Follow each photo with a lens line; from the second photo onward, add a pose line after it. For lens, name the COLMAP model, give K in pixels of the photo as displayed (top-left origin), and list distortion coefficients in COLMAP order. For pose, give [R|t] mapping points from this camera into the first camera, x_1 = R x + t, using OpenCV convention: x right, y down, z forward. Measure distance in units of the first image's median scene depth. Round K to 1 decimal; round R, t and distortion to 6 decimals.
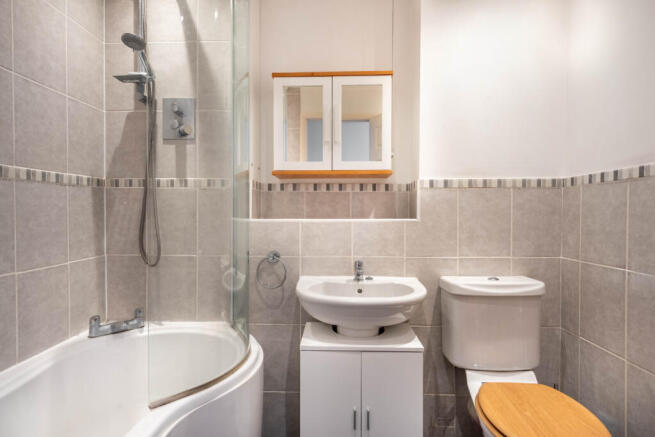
lens RADIAL K [[354.9, 0, 327.5], [0, 354.9, 218.5], [0, 0, 1]] dist [0.001877, 0.000528]
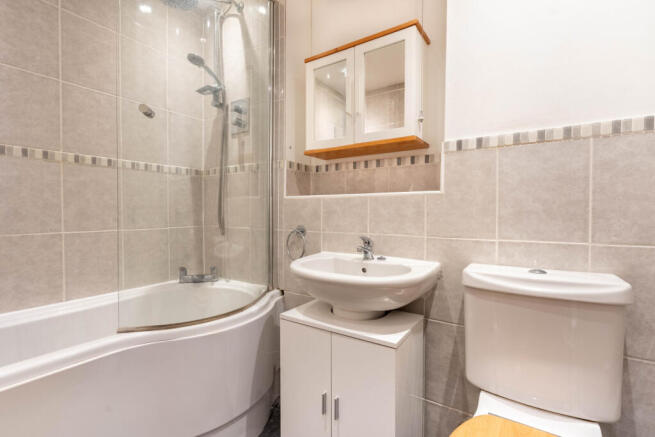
lens RADIAL K [[304.7, 0, 324.4], [0, 304.7, 217.3], [0, 0, 1]] dist [-0.000792, 0.000416]
pose [[0.847749, 0.010642, -0.530292, 0.400349], [-0.010330, 0.999940, 0.003554, 0.063239], [0.530298, 0.002465, 0.847808, 0.266617]]
